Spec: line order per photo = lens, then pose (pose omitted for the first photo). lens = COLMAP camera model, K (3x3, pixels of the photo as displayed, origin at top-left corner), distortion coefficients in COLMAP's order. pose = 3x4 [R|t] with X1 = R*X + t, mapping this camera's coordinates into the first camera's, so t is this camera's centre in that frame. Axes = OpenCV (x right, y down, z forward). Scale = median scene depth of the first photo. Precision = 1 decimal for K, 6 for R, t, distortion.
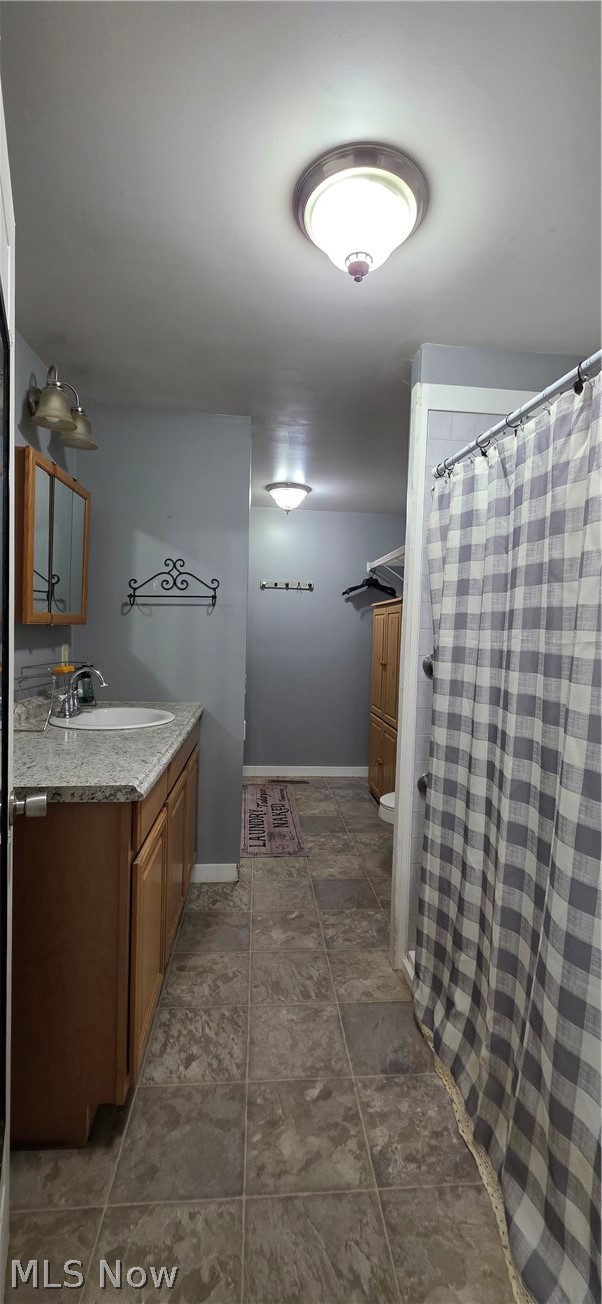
lens RADIAL K [[518.4, 0, 305.1], [0, 518.4, 653.0], [0, 0, 1]] dist [0.002046, -0.000486]
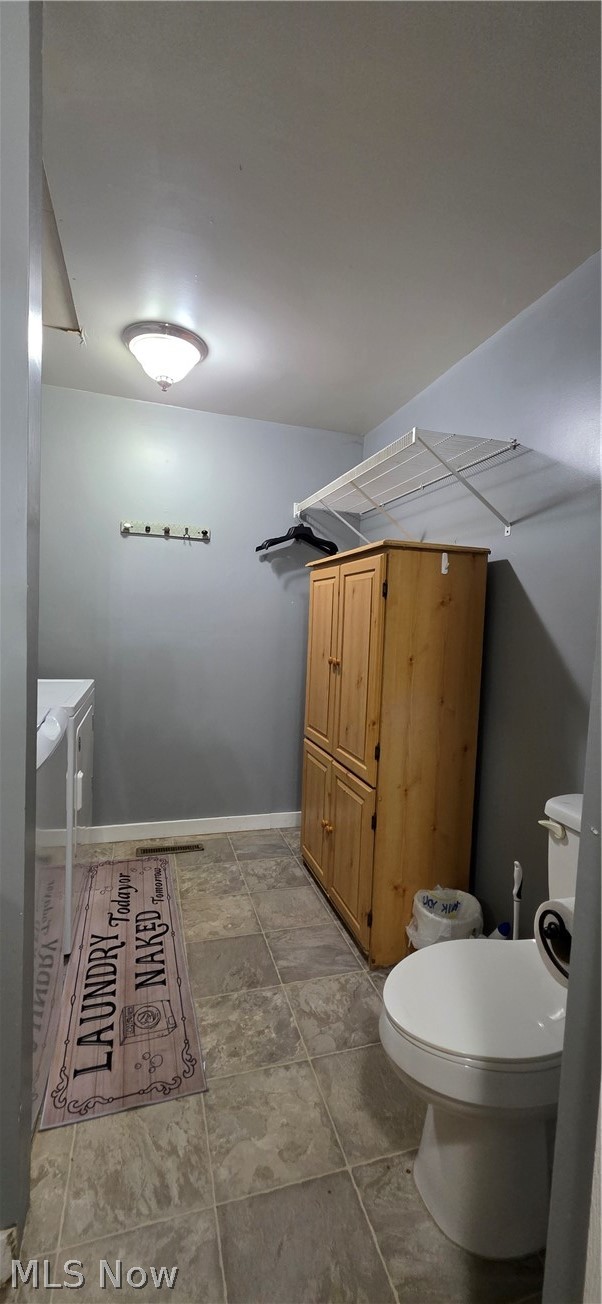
lens RADIAL K [[518.4, 0, 306.4], [0, 518.4, 653.1], [0, 0, 1]] dist [0.002046, -0.000486]
pose [[0.978031, -0.002956, 0.208439, -0.001809], [-0.003838, 0.999475, 0.032184, -0.007485], [-0.208424, -0.032277, 0.977506, 0.426397]]
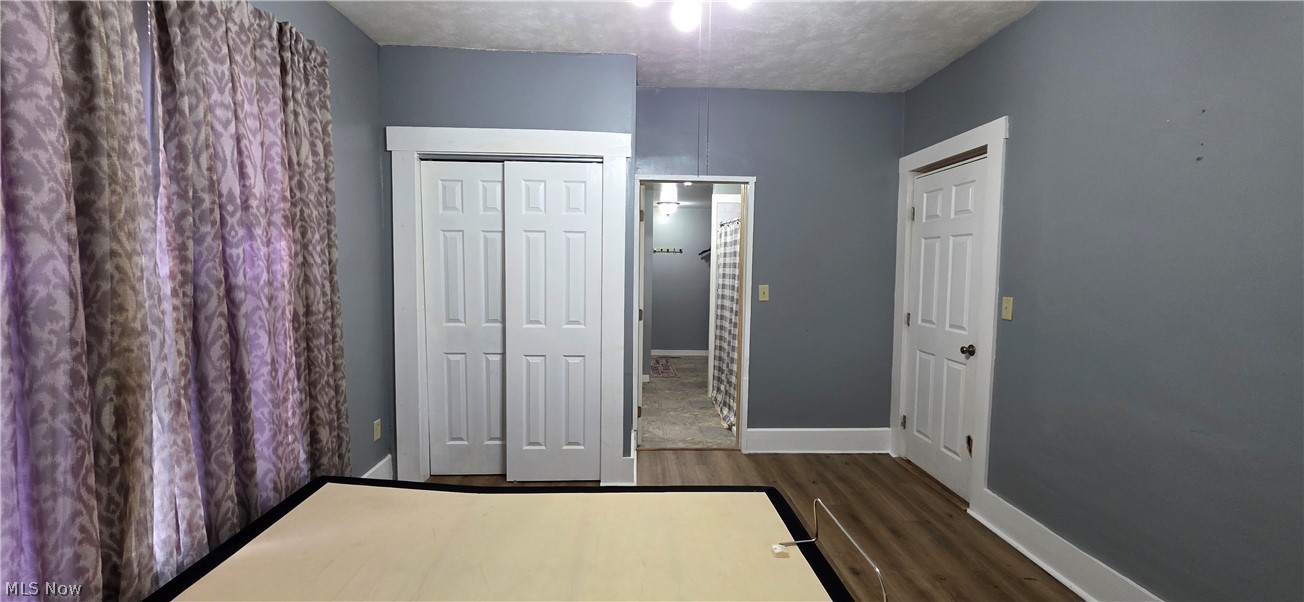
lens RADIAL K [[518.4, 0, 654.7], [0, 518.4, 304.5], [0, 0, 1]] dist [0.002046, -0.000486]
pose [[0.998397, -0.012040, -0.055301, 0.020700], [0.013624, 0.999505, 0.028356, 0.008247], [0.054932, -0.029064, 0.998067, -0.971269]]
